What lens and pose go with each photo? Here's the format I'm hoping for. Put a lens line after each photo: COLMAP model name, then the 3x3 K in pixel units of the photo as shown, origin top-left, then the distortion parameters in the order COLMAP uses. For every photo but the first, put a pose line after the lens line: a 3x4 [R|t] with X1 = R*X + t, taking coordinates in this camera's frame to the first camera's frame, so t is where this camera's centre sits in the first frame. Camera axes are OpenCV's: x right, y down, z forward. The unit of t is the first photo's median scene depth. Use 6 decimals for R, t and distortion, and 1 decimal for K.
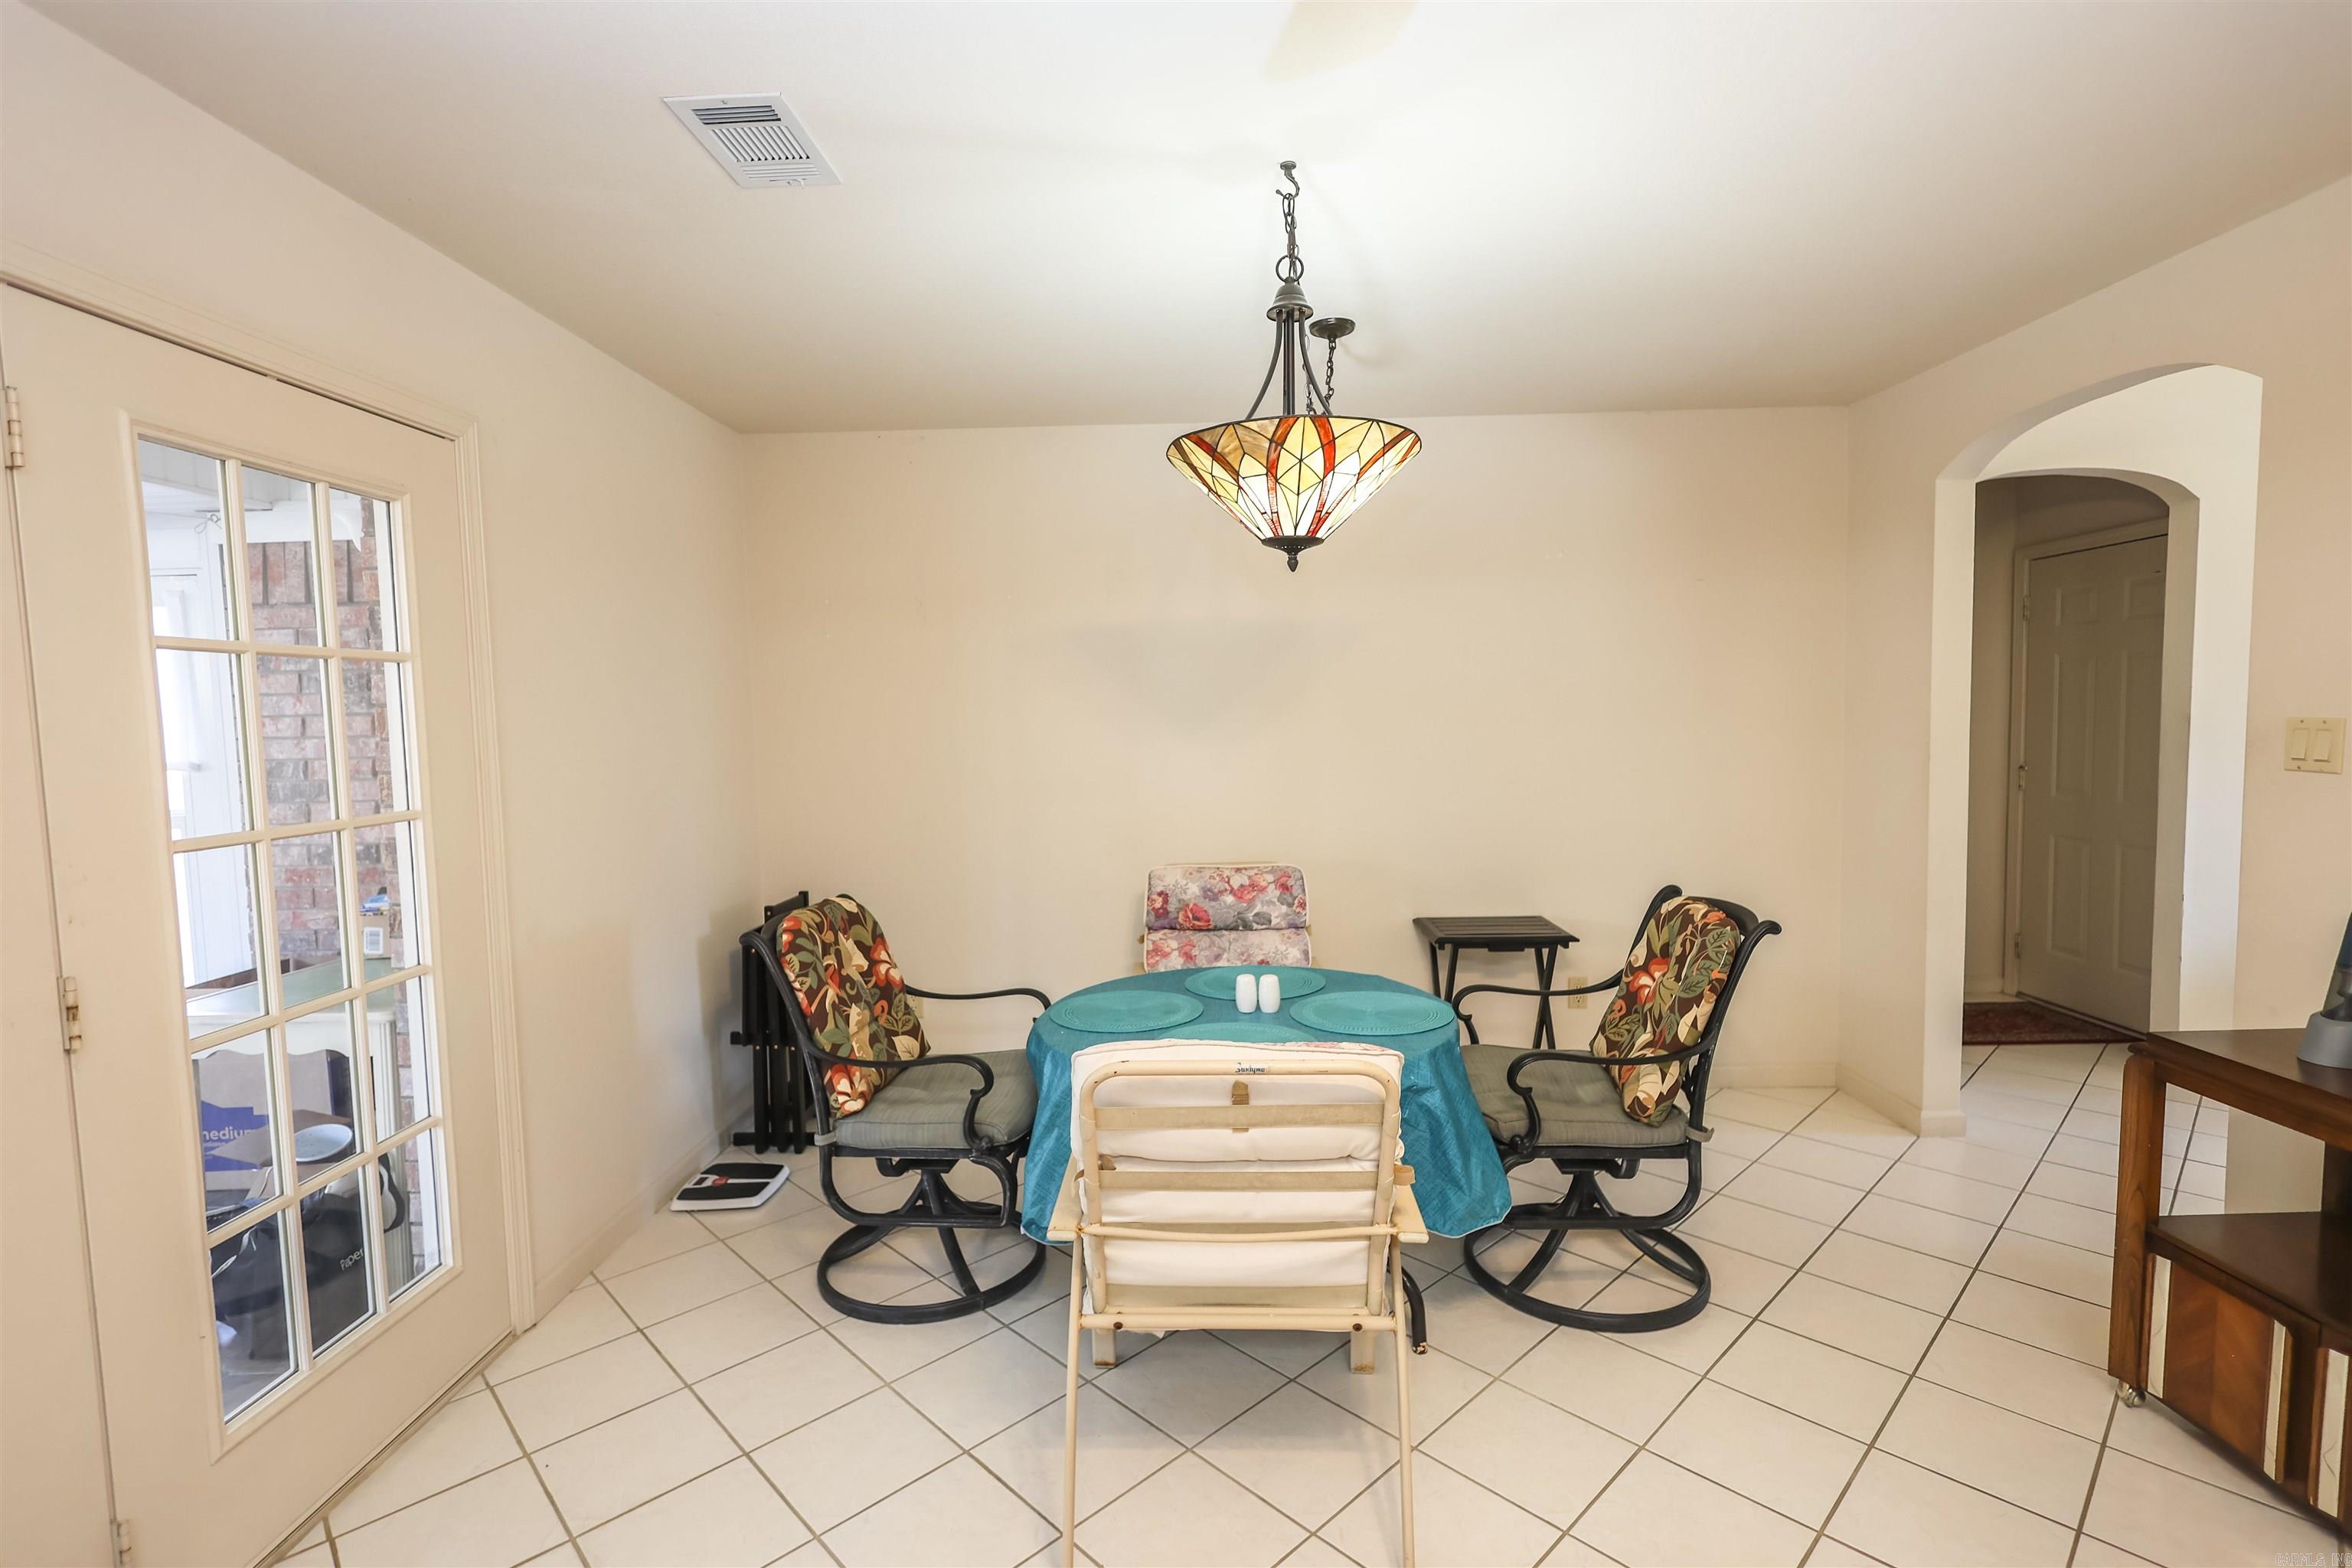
lens RADIAL K [[1094.8, 0, 1176.0], [0, 1094.8, 784.0], [0, 0, 1]] dist [0.001497, 0.000263]
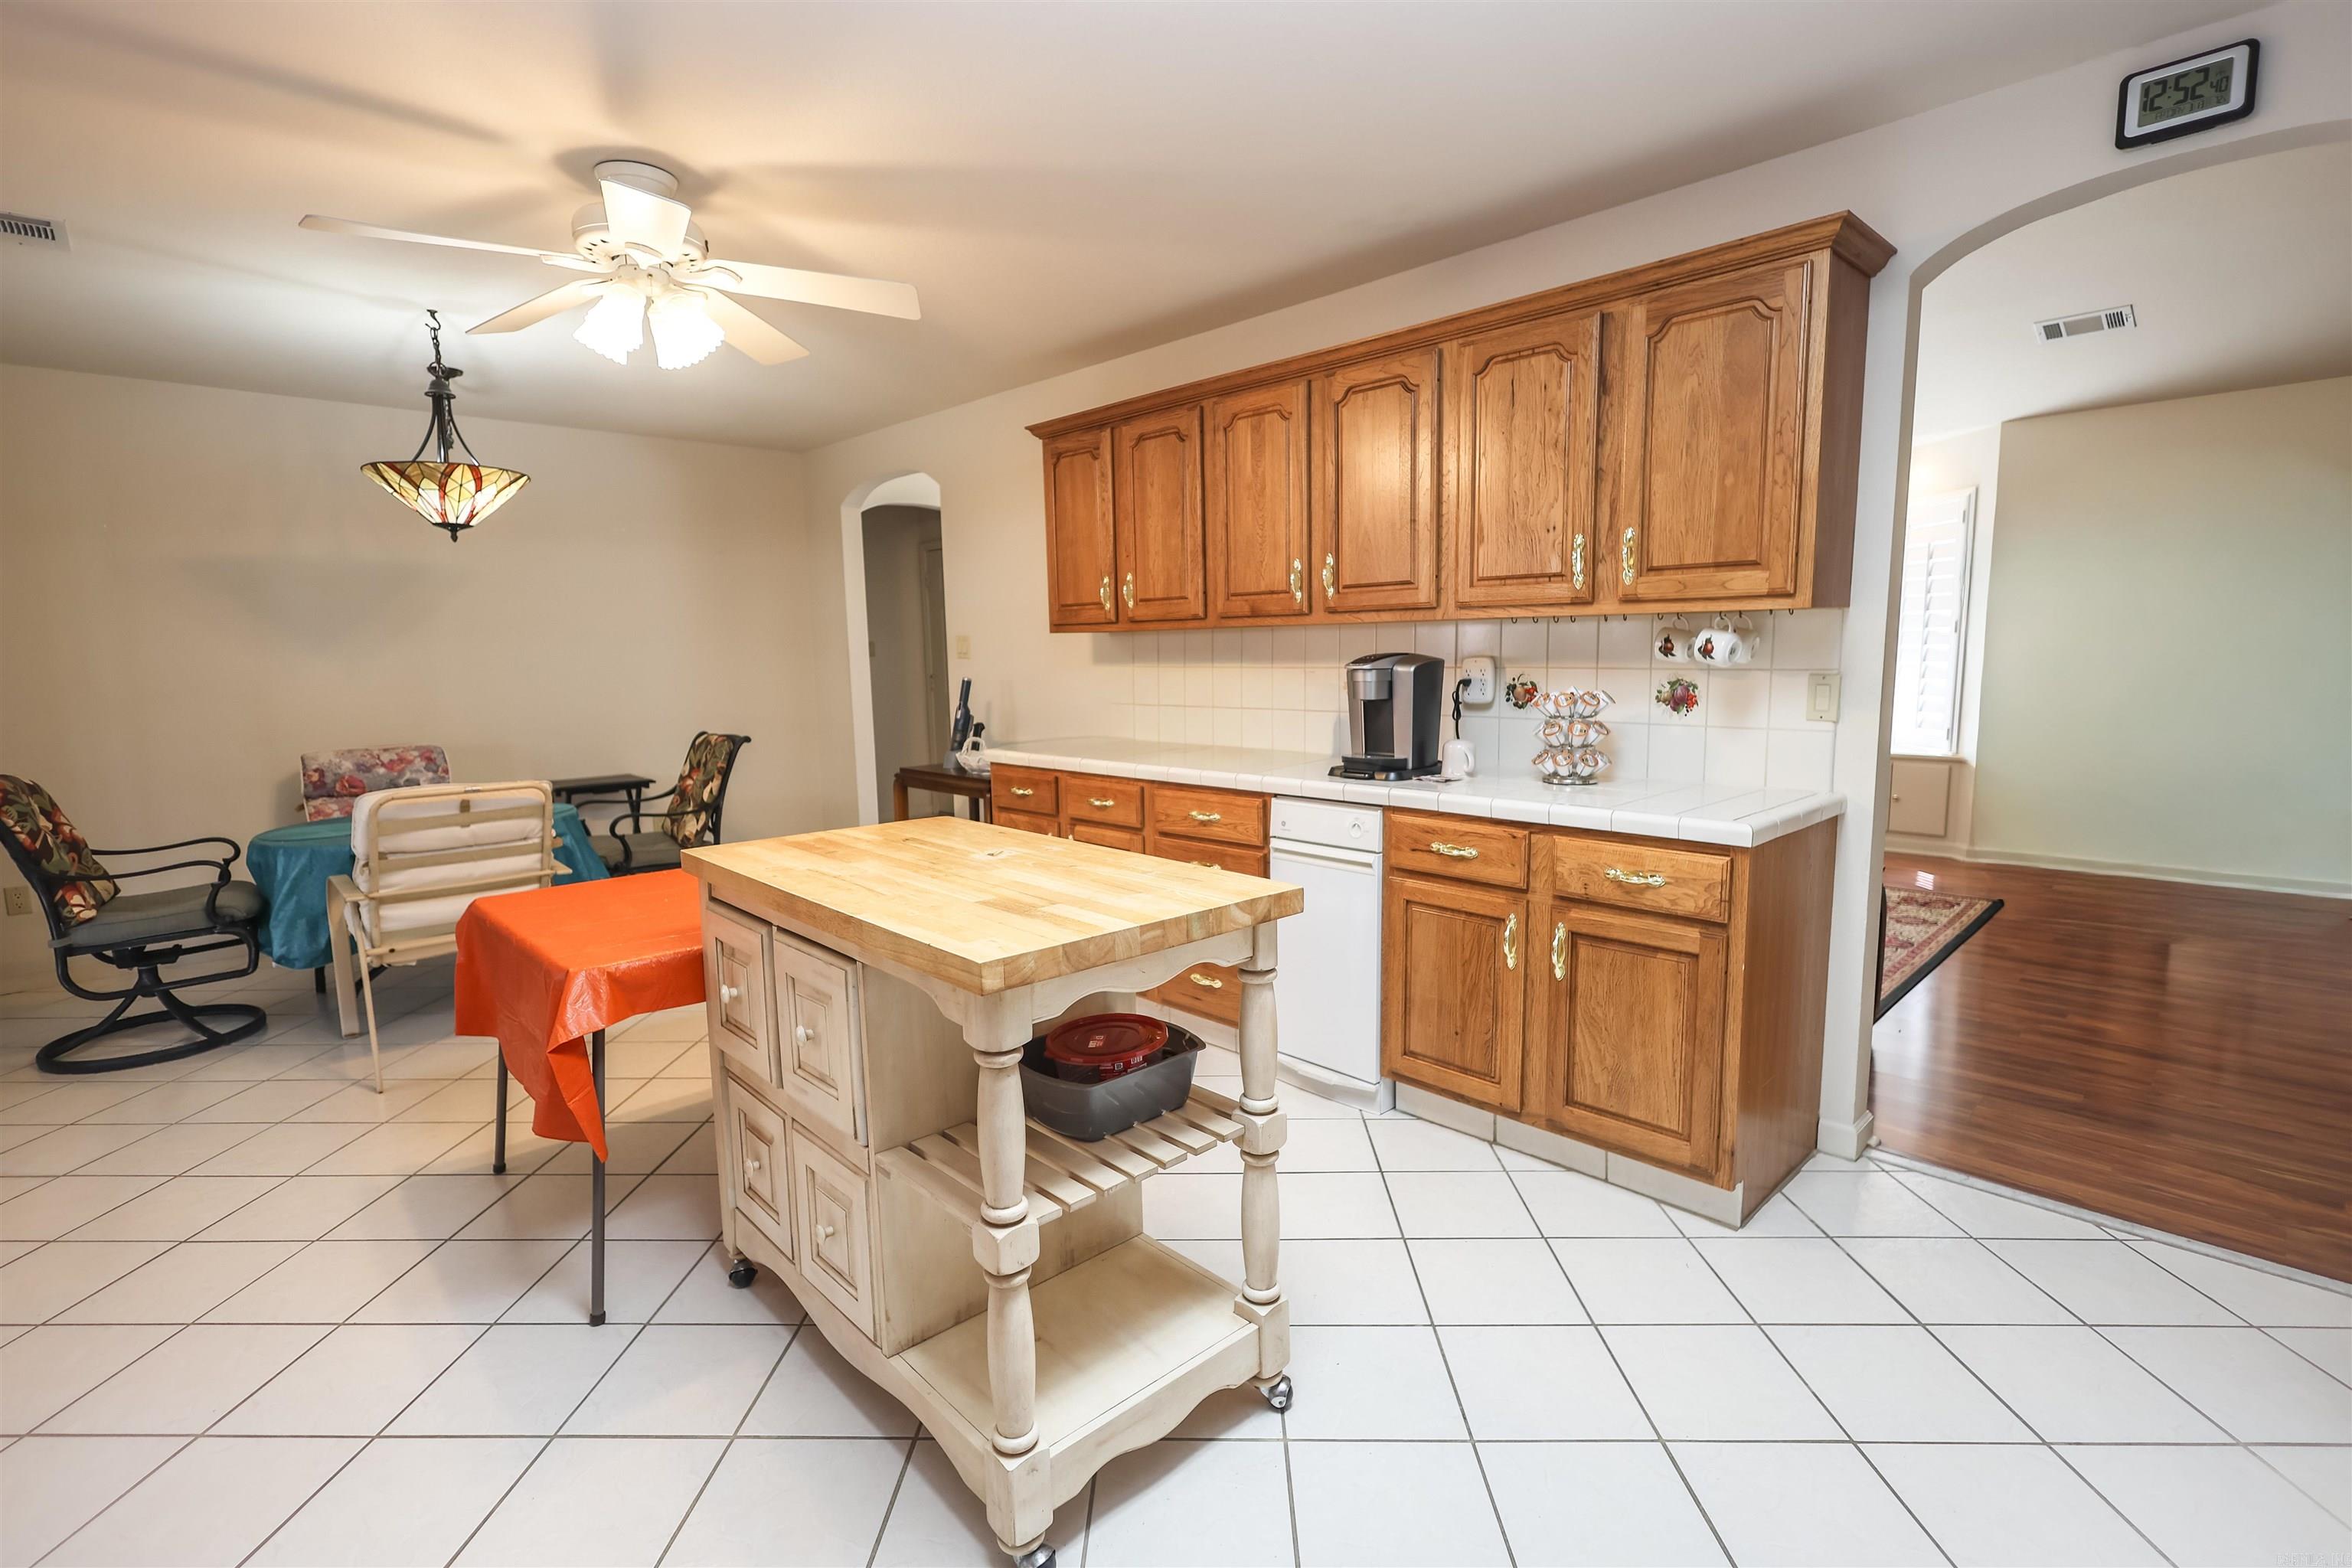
lens RADIAL K [[1073.2, 0, 1176.0], [0, 1073.2, 784.0], [0, 0, 1]] dist [-0.002140, -0.000788]
pose [[0.706904, -0.080974, 0.702659, -0.273575], [0.047879, 0.996625, 0.066682, 0.116980], [-0.705687, -0.013495, 0.708395, -0.909944]]
